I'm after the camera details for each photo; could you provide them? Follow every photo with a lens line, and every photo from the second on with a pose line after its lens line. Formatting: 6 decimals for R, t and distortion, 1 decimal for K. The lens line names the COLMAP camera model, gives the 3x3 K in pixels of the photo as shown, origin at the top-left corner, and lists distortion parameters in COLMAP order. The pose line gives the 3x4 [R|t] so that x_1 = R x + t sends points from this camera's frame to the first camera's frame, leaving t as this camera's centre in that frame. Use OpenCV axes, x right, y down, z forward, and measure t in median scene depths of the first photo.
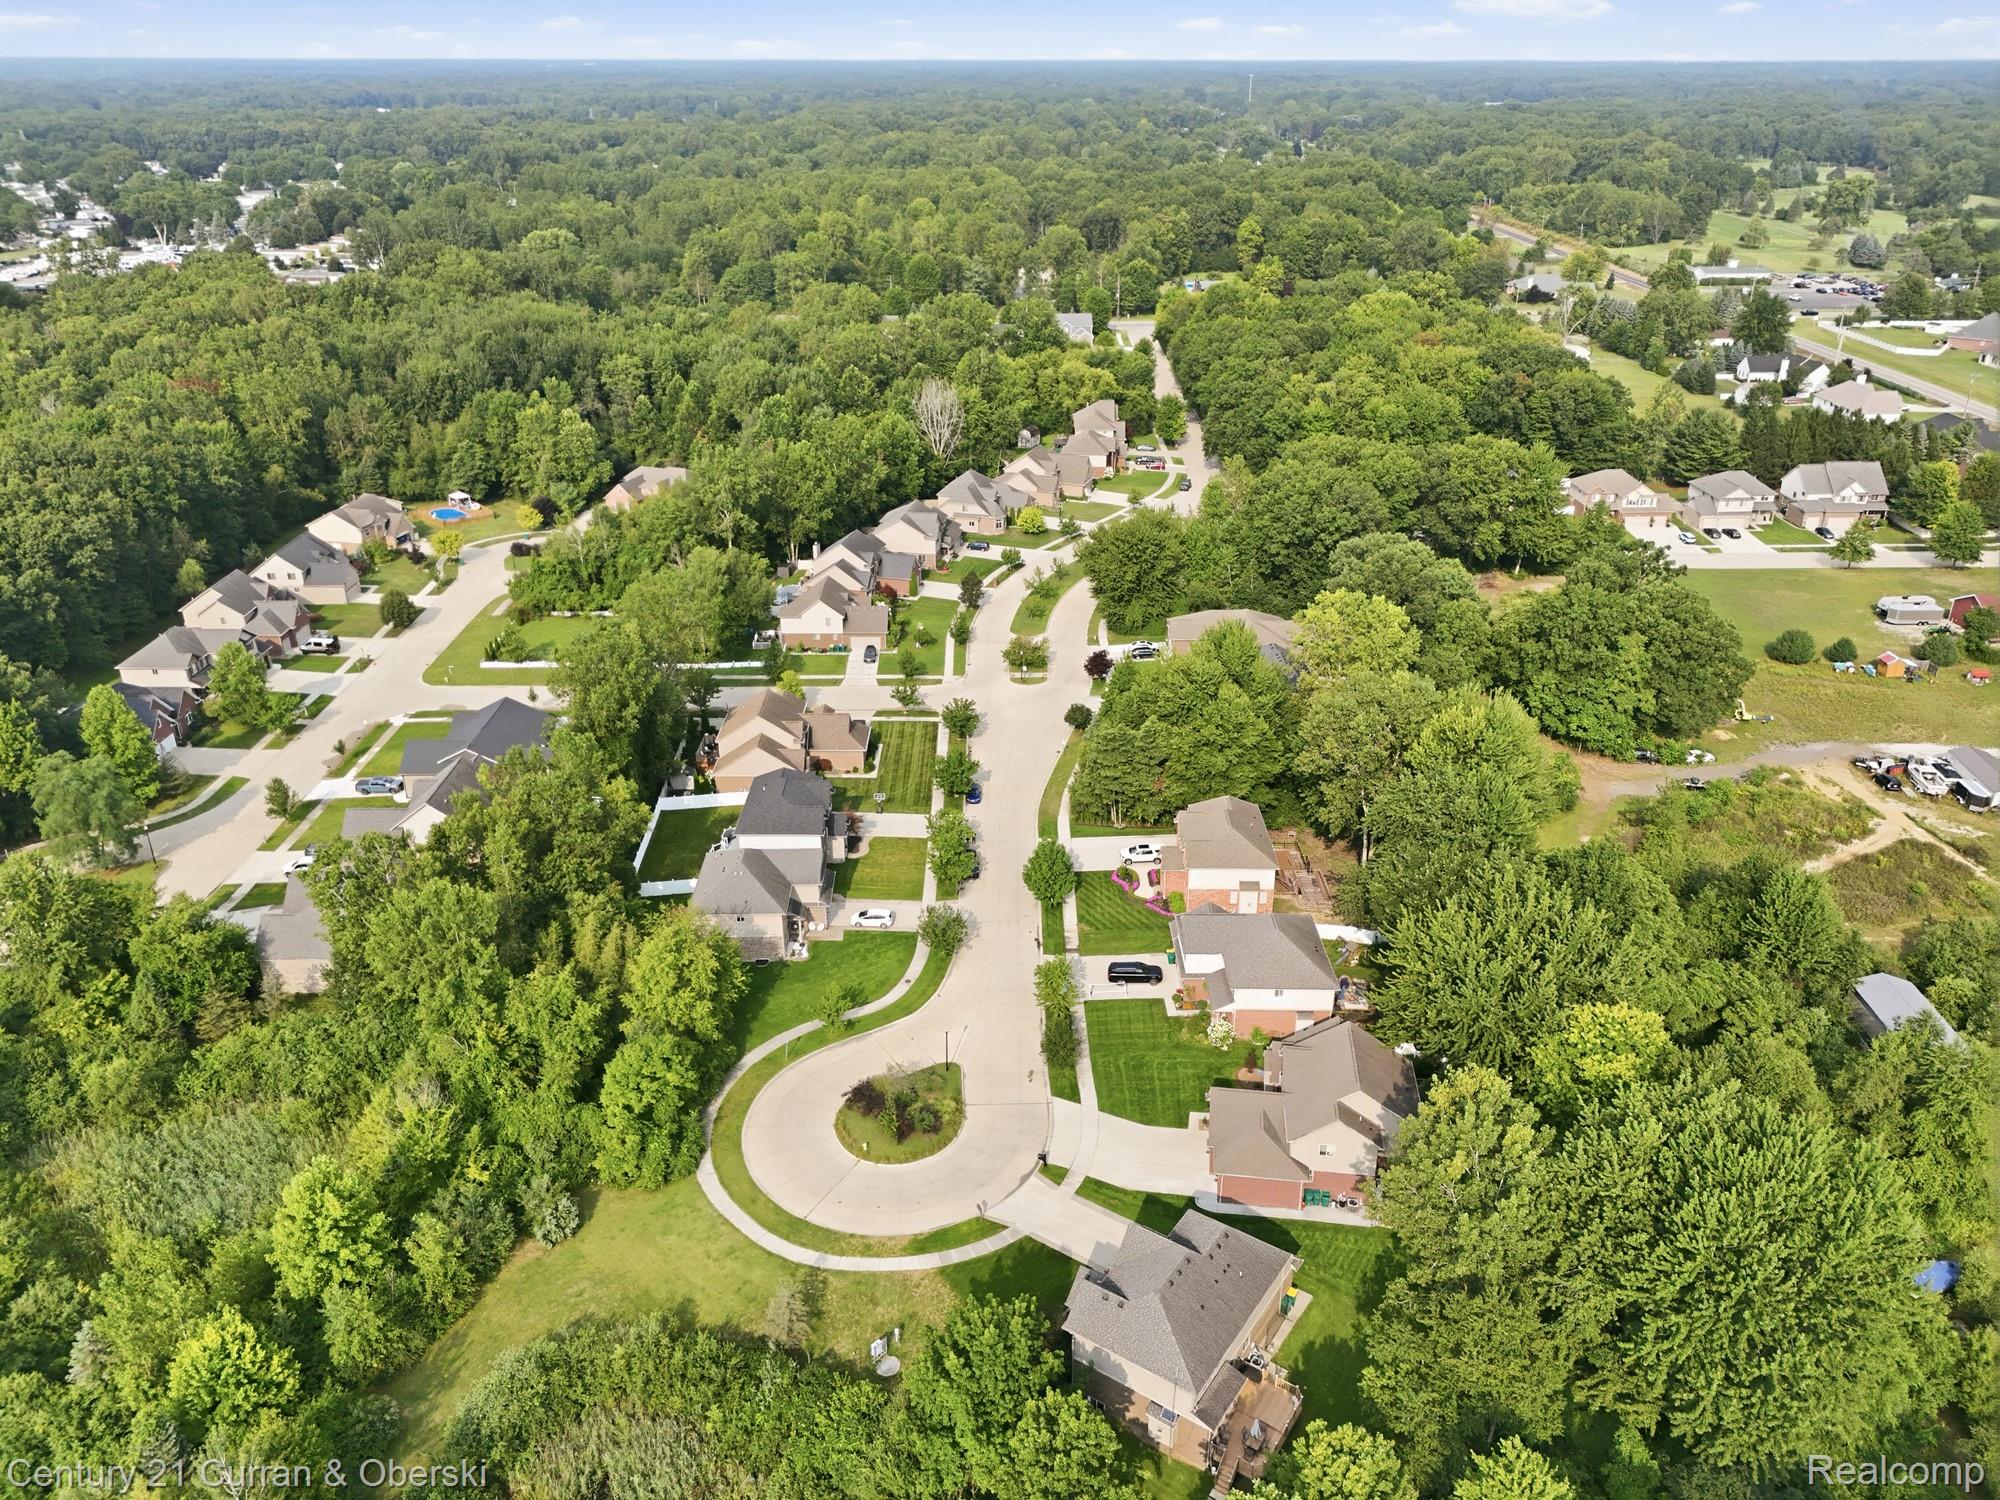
lens RADIAL K [[1464.8, 0, 1000.0], [0, 1464.8, 750.0], [0, 0, 1]] dist [0.061318, -0.060883]
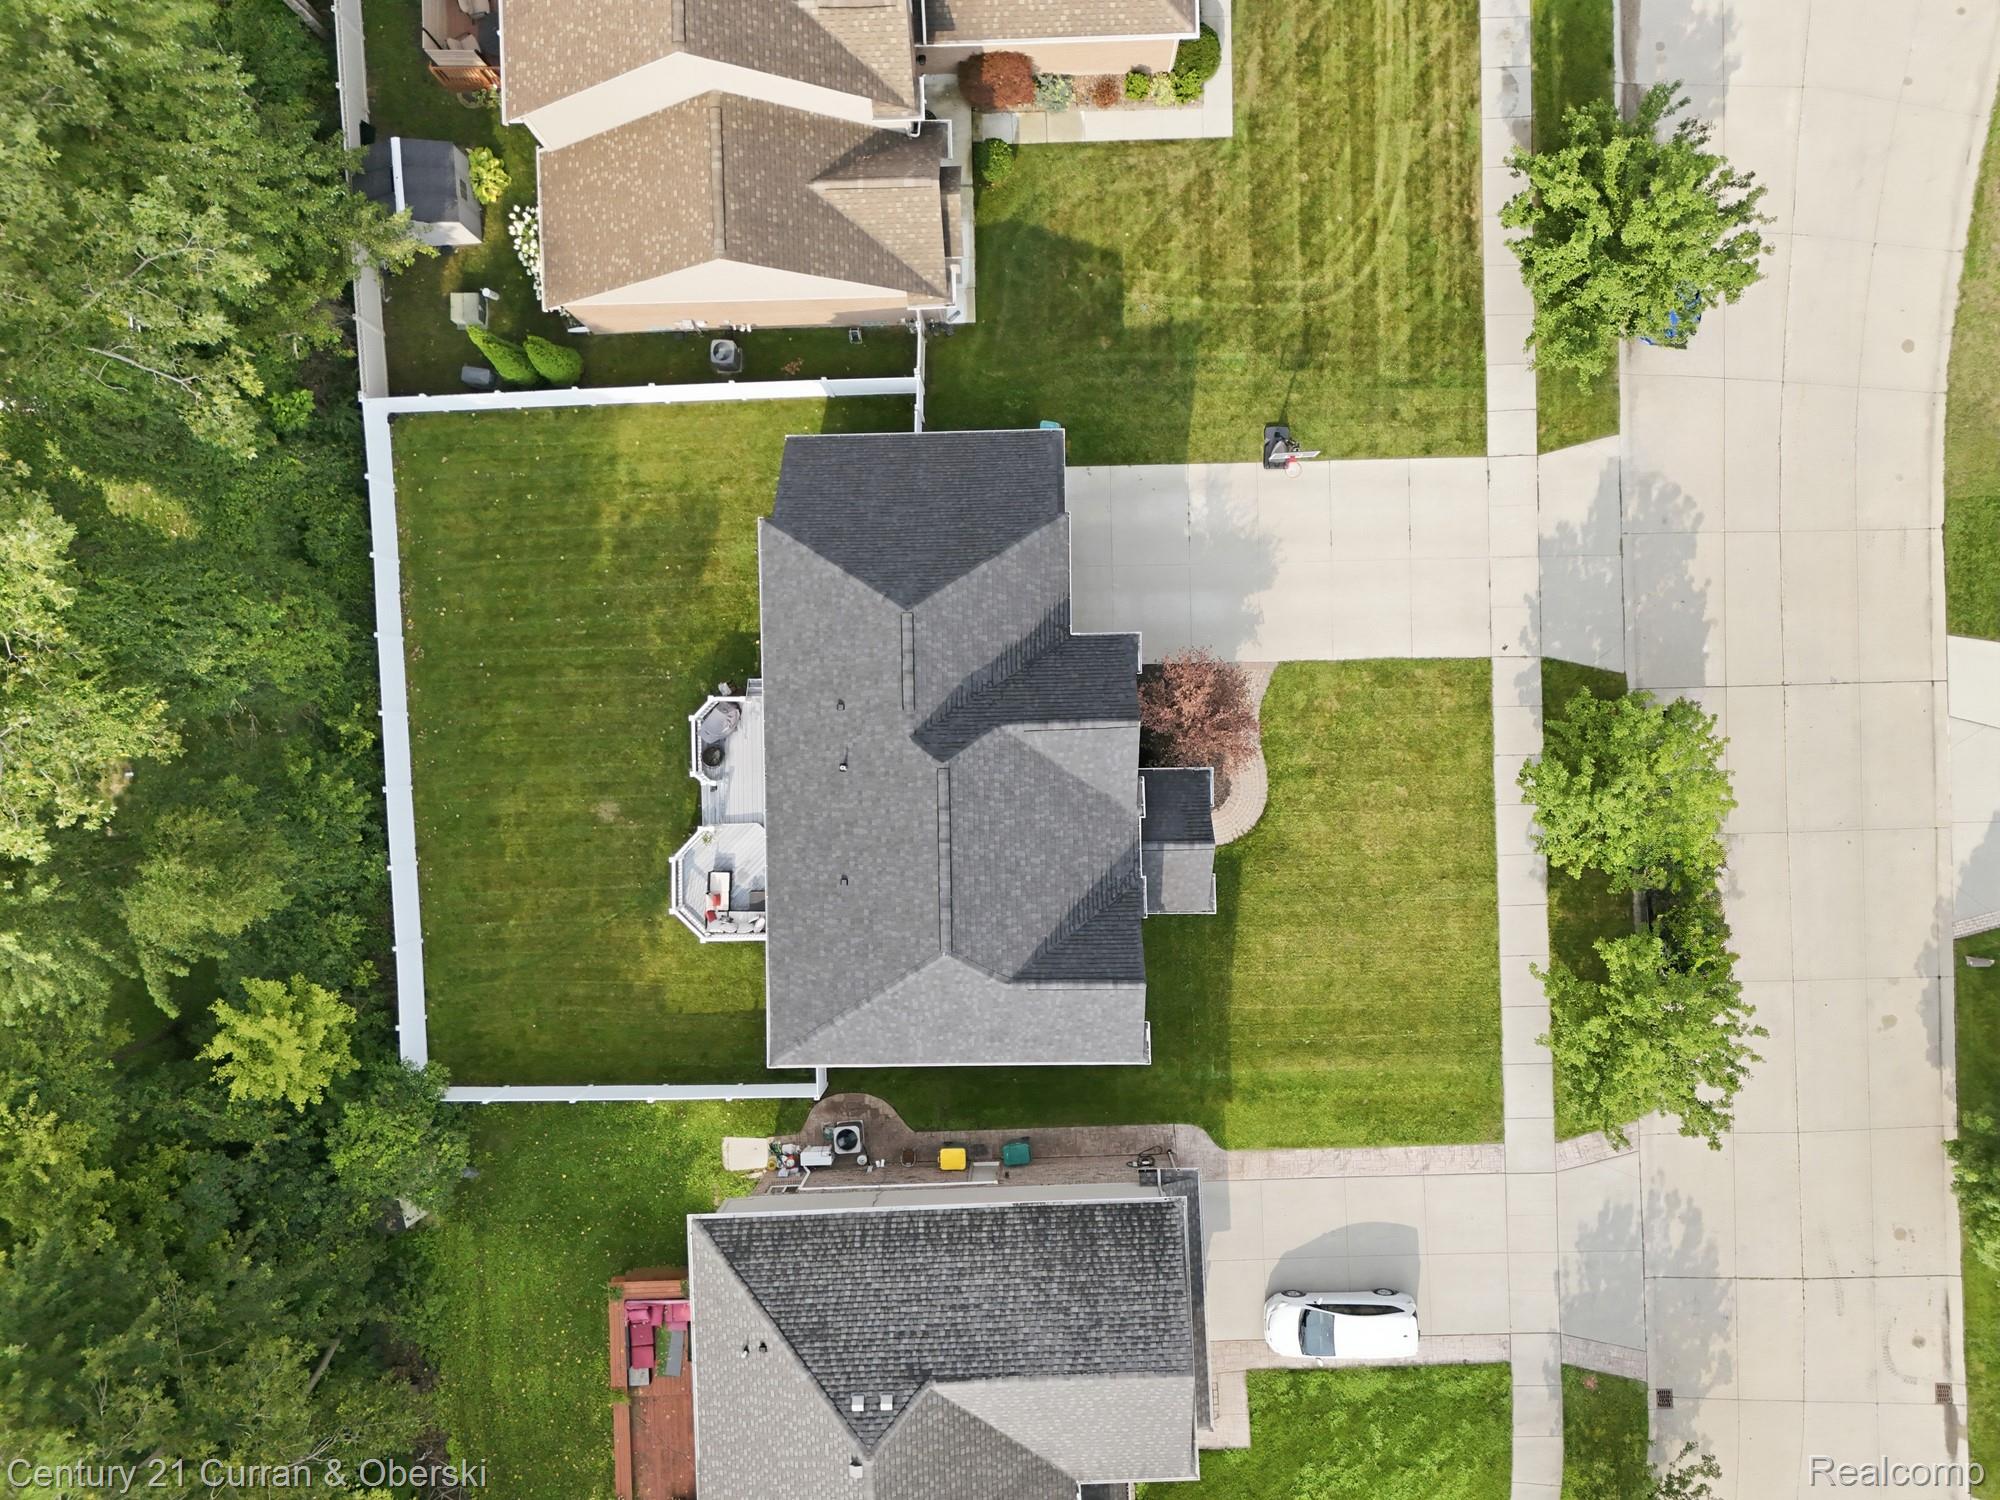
lens RADIAL K [[1464.8, 0, 1000.0], [0, 1464.8, 750.0], [0, 0, 1]] dist [0.061318, -0.060883]
pose [[0.998850, -0.027419, -0.039333, -0.146949], [0.047176, 0.415610, 0.908319, -0.193829], [-0.008558, -0.909129, 0.416426, 1.050407]]
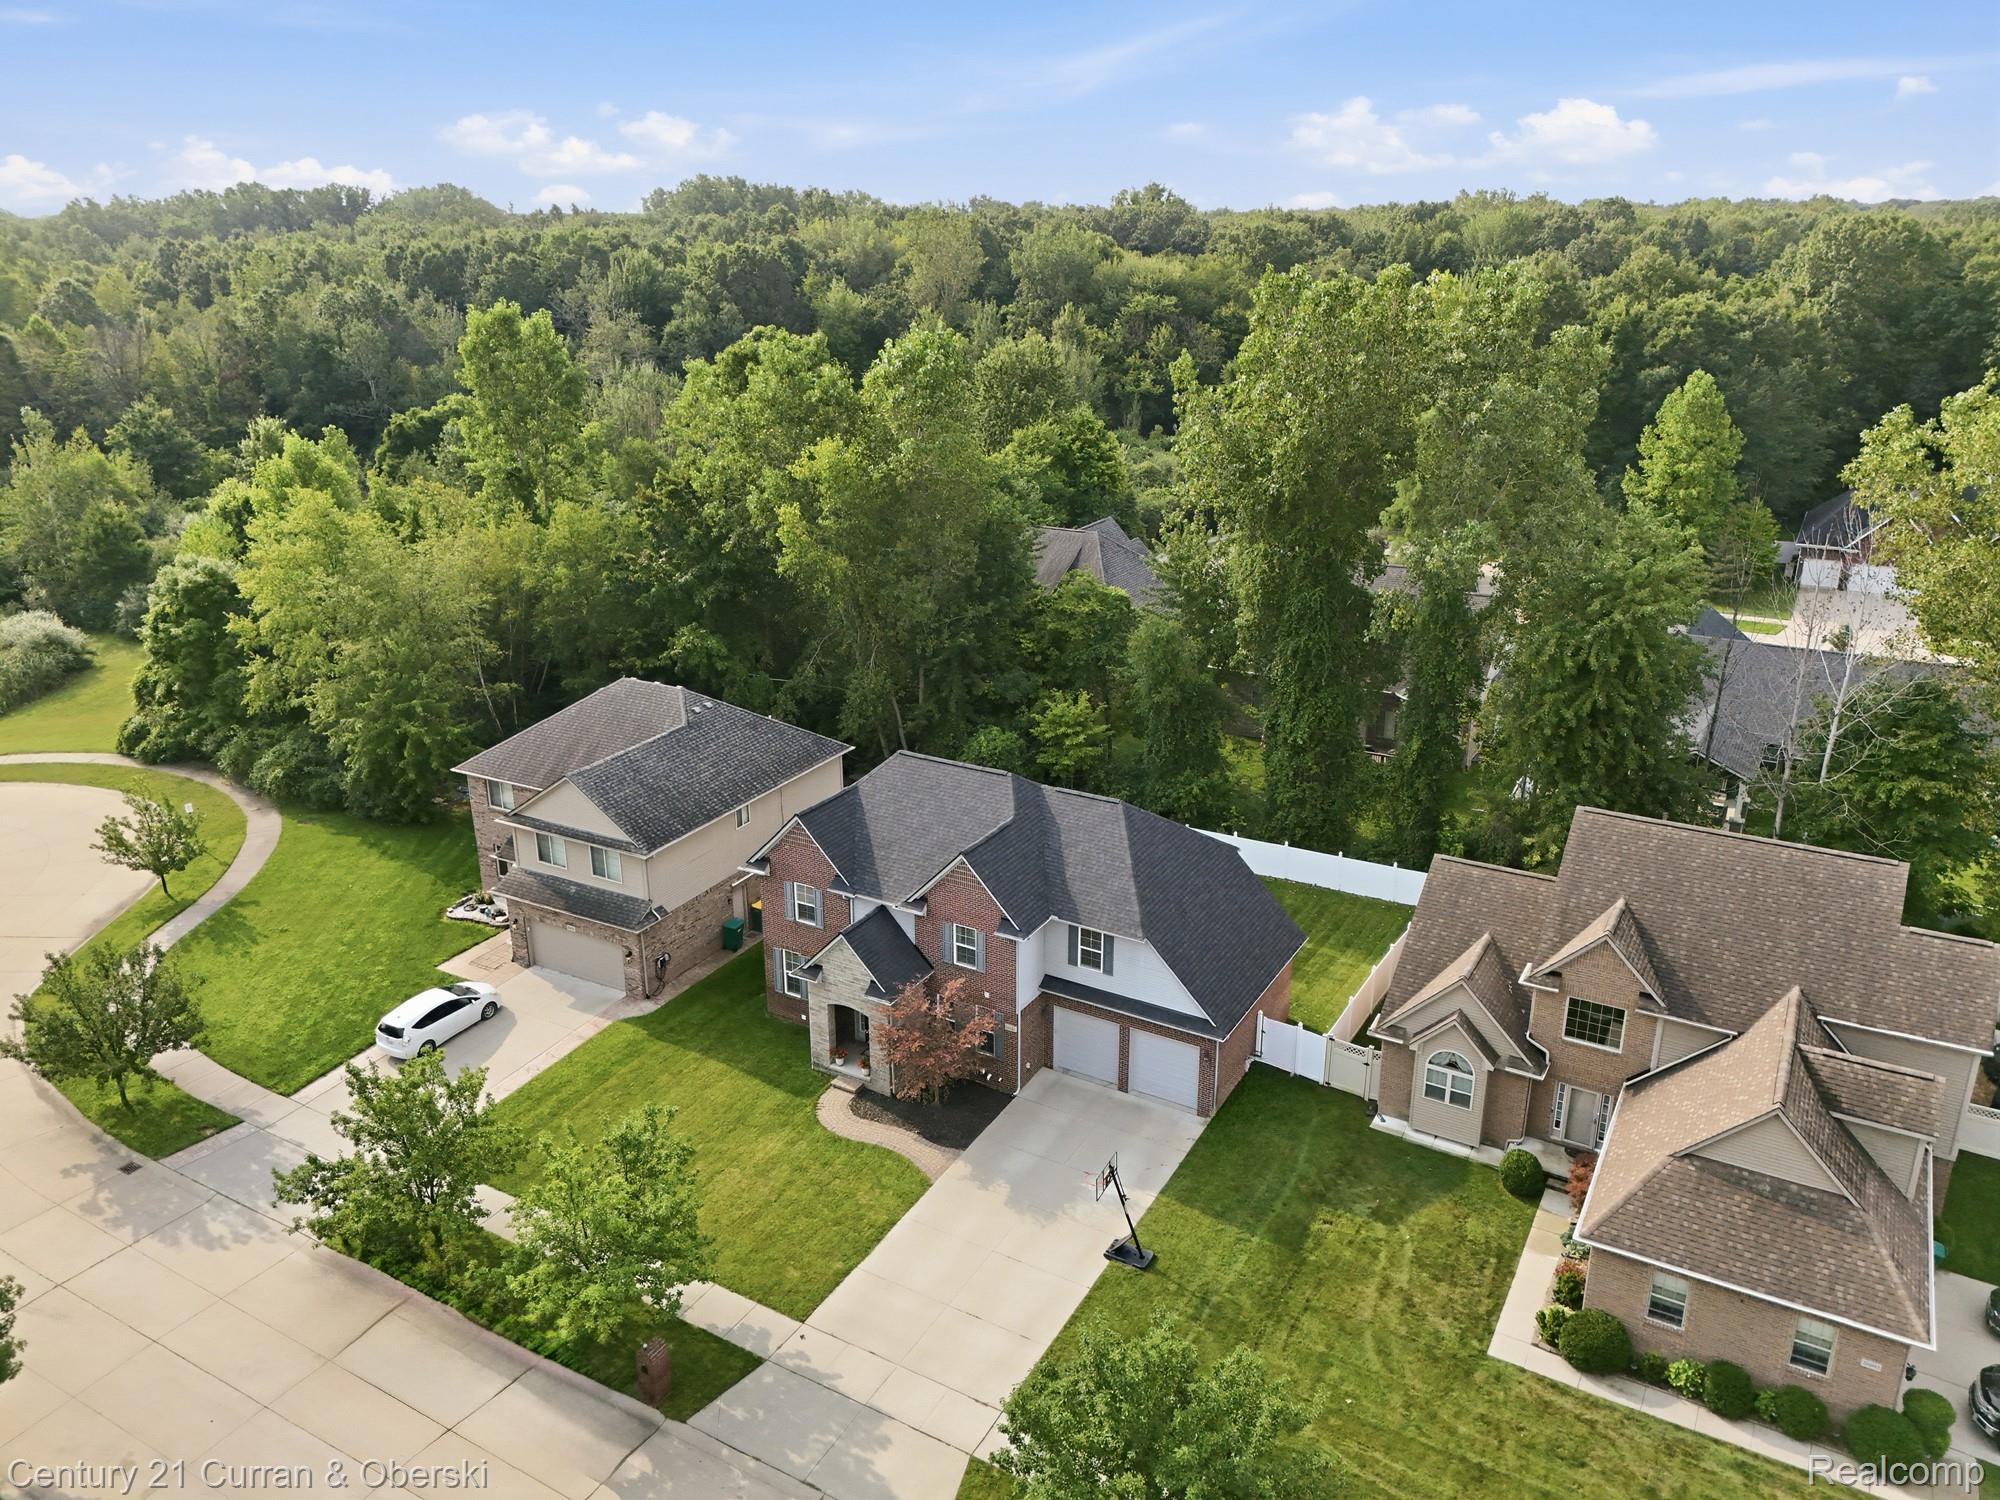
lens RADIAL K [[1464.8, 0, 1000.0], [0, 1464.8, 750.0], [0, 0, 1]] dist [0.061318, -0.060883]
pose [[-0.494914, 0.294322, -0.817578, 0.110508], [-0.356479, 0.789297, 0.499932, -0.149086], [0.792454, 0.538873, -0.285715, 1.239926]]
